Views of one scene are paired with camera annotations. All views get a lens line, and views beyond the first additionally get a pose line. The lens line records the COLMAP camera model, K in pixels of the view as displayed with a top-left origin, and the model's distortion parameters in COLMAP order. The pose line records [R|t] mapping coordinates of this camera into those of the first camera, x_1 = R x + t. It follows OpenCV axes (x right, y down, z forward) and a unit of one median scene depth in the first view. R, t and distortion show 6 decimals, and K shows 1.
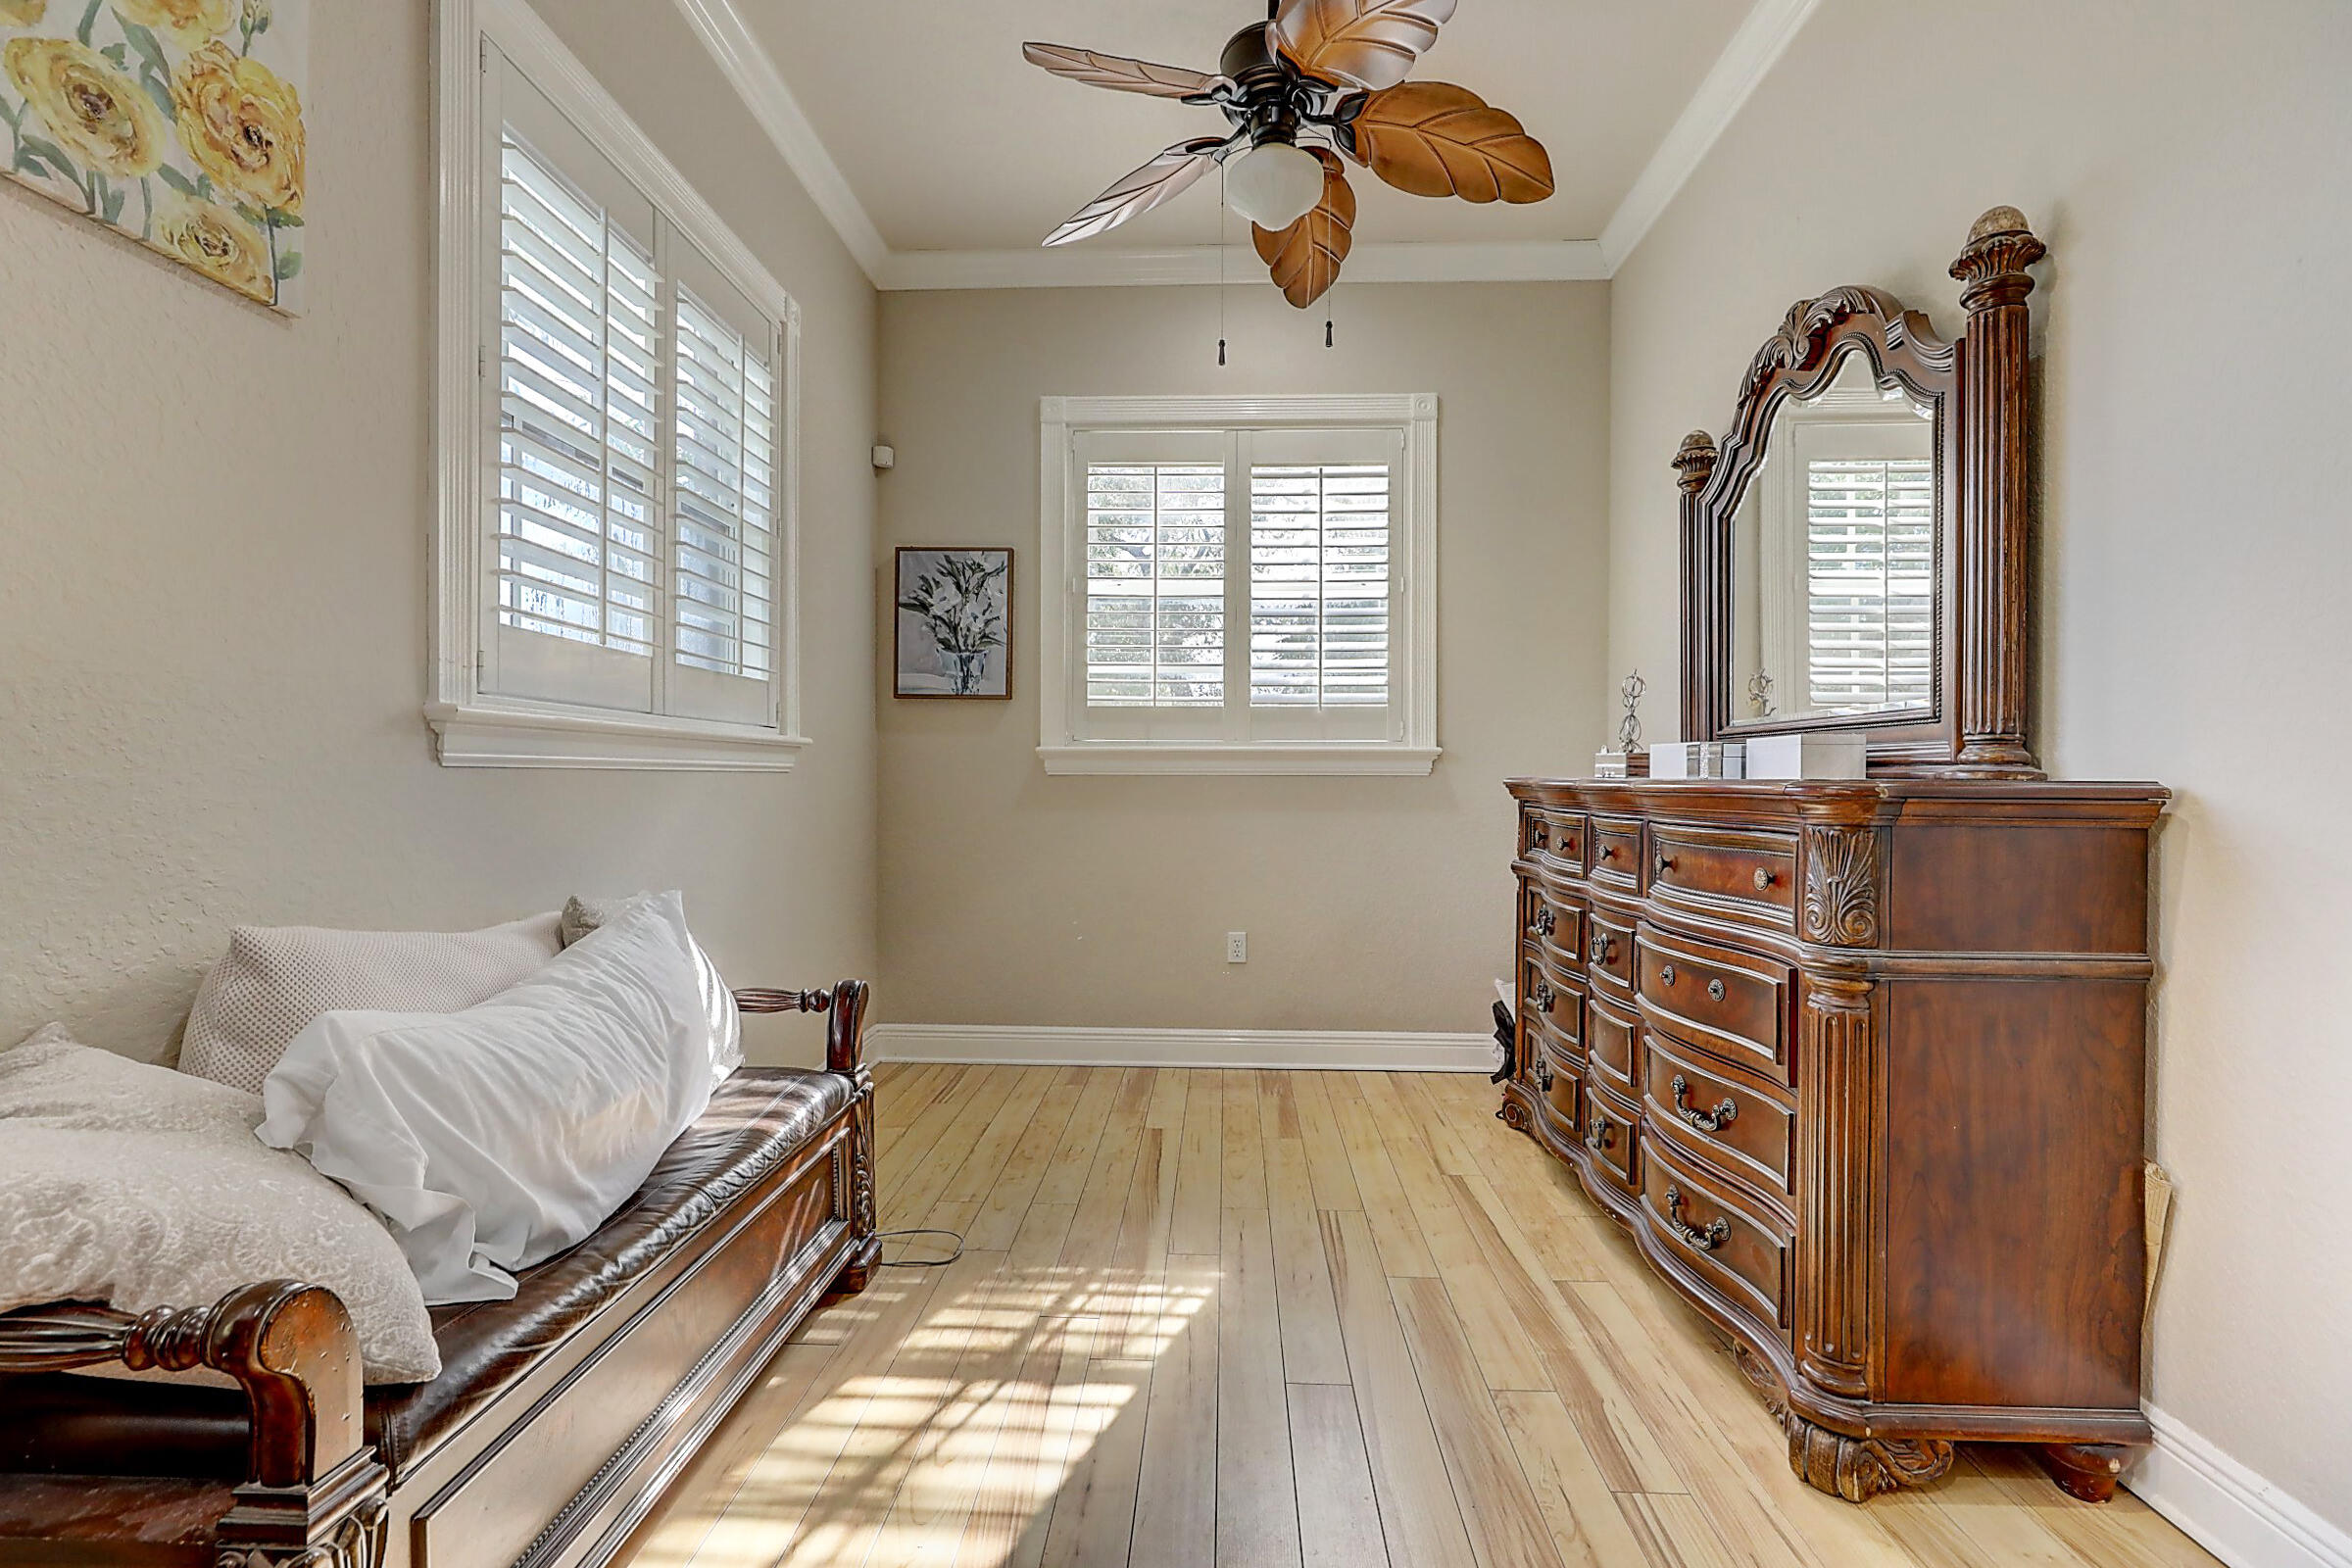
lens RADIAL K [[1066.7, 0, 1198.6], [0, 1066.7, 771.4], [0, 0, 1]] dist [-0.001606, -0.000220]
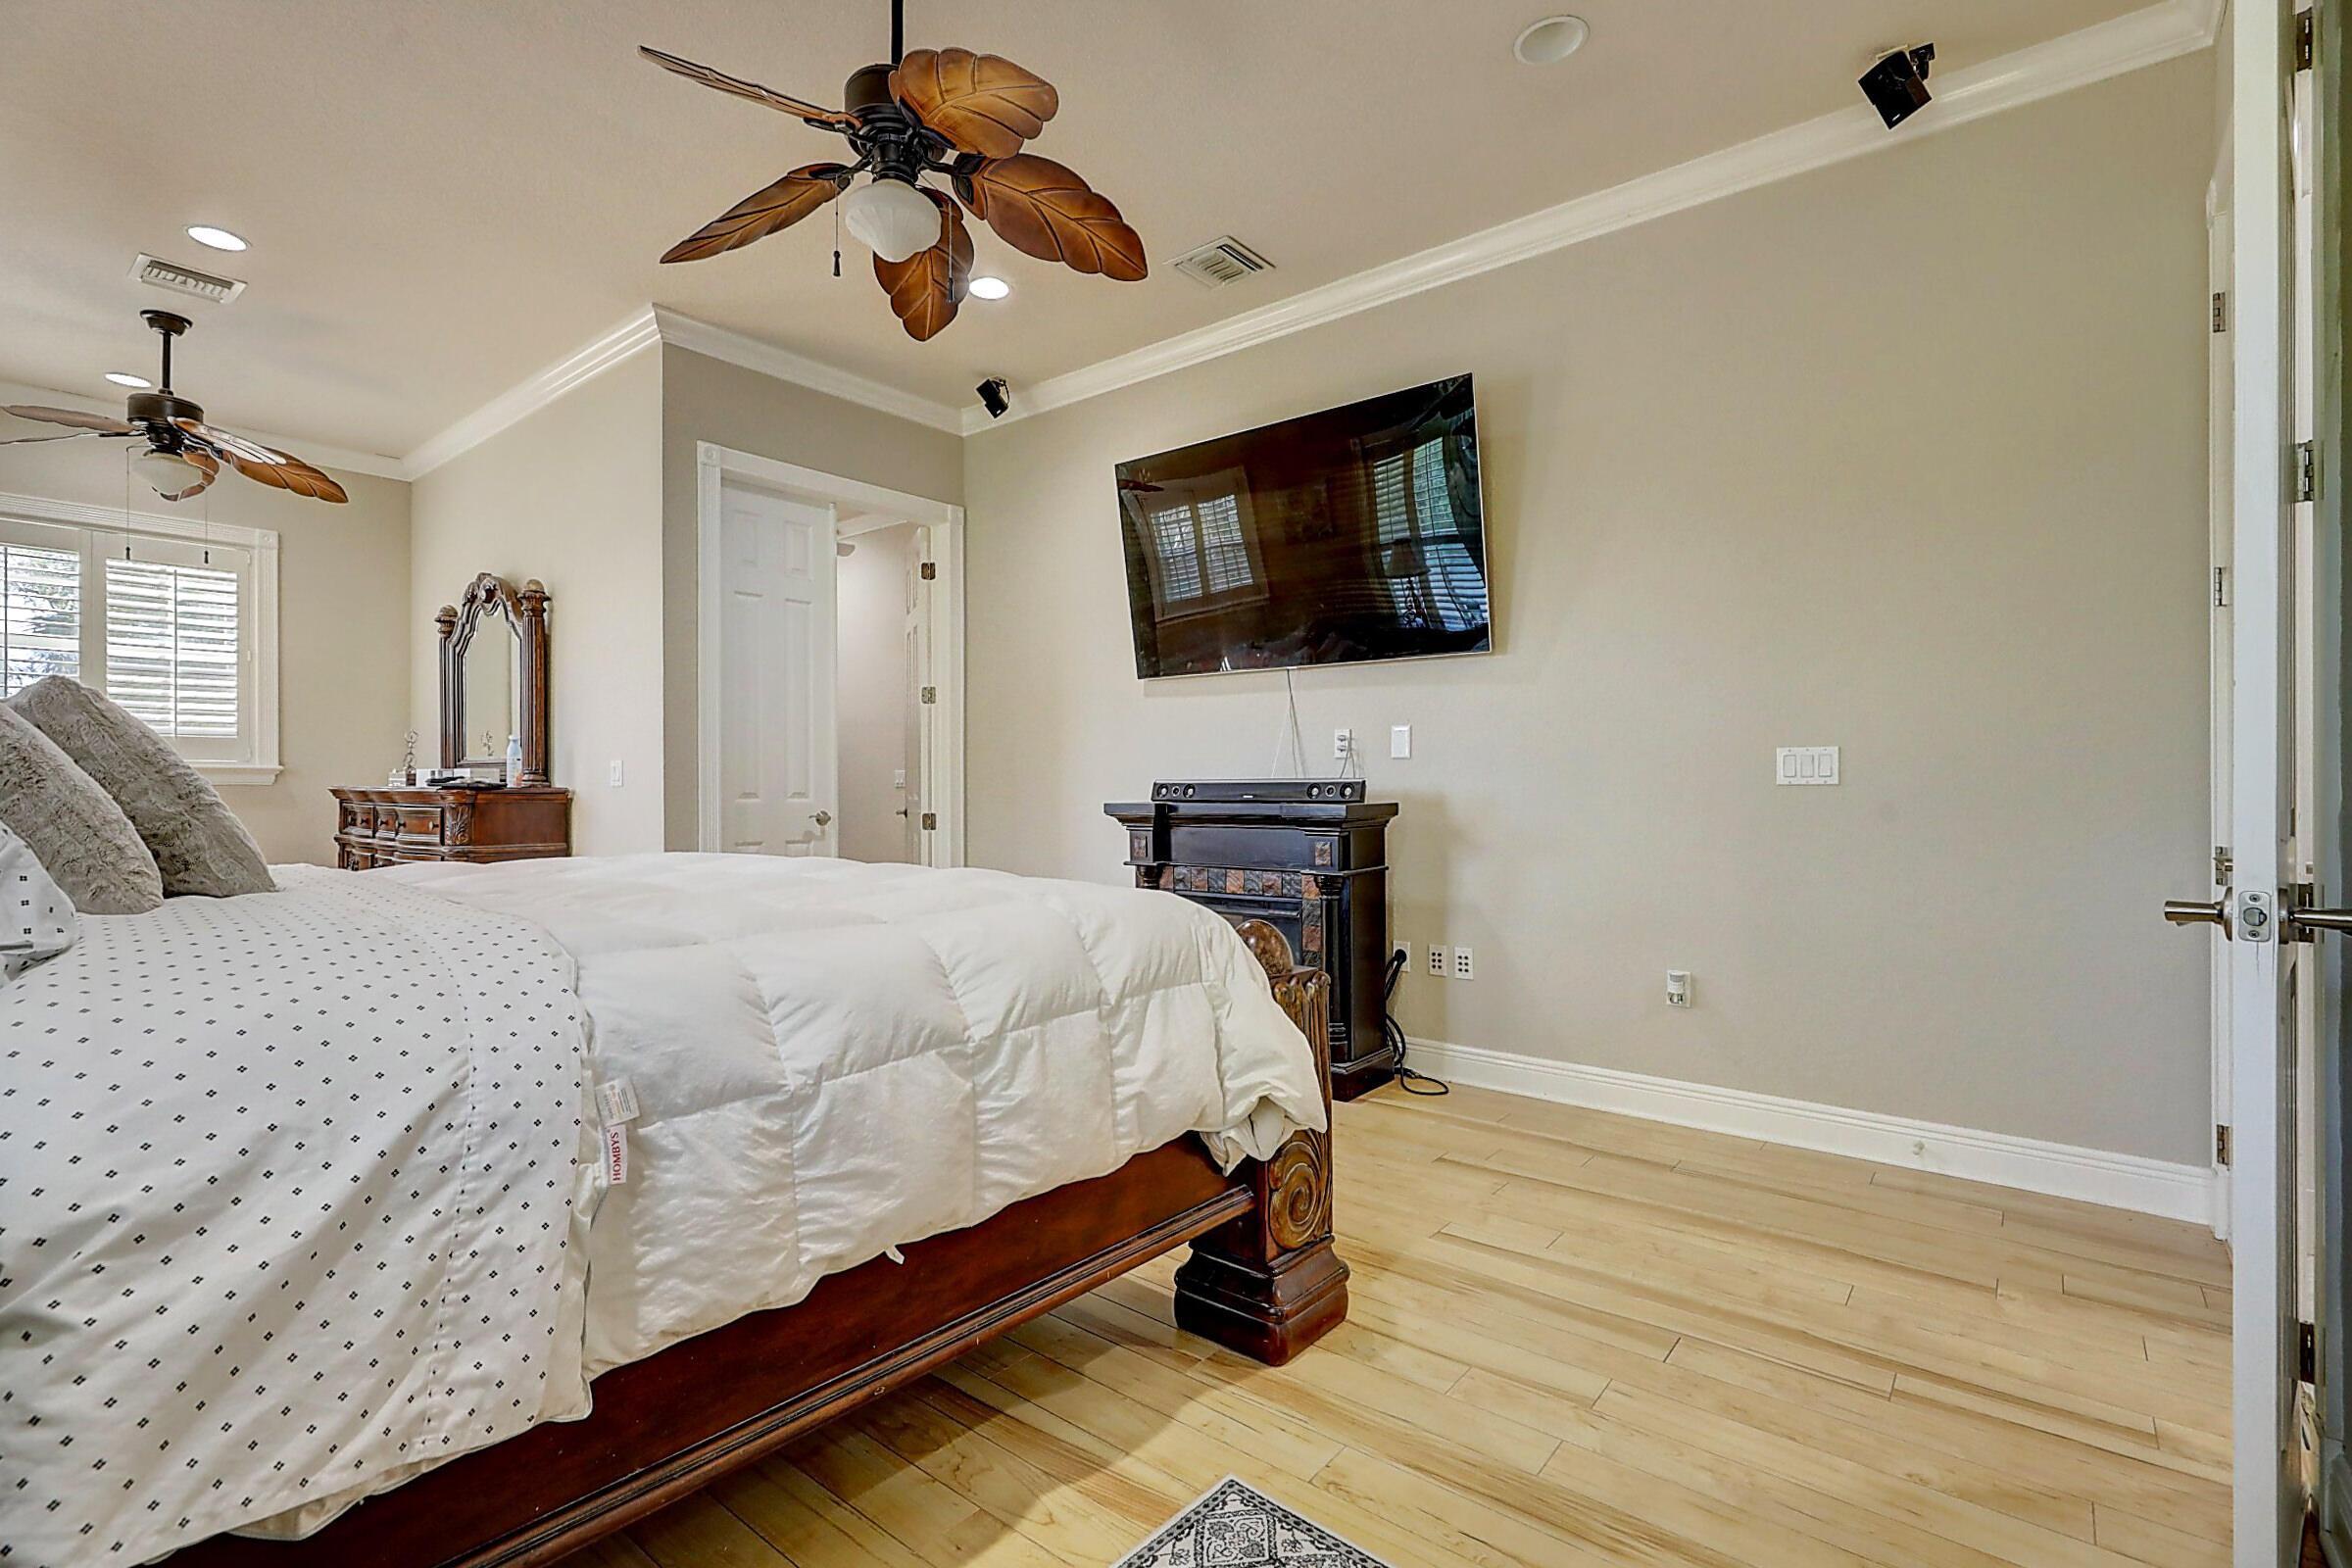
lens RADIAL K [[1087.6, 0, 1170.9], [0, 1087.6, 786.7], [0, 0, 1]] dist [-0.000989, -0.000158]
pose [[0.619050, -0.006094, 0.785328, -0.266777], [-0.000964, 0.999963, 0.008519, -0.010693], [-0.785351, -0.006031, 0.619022, -1.235119]]
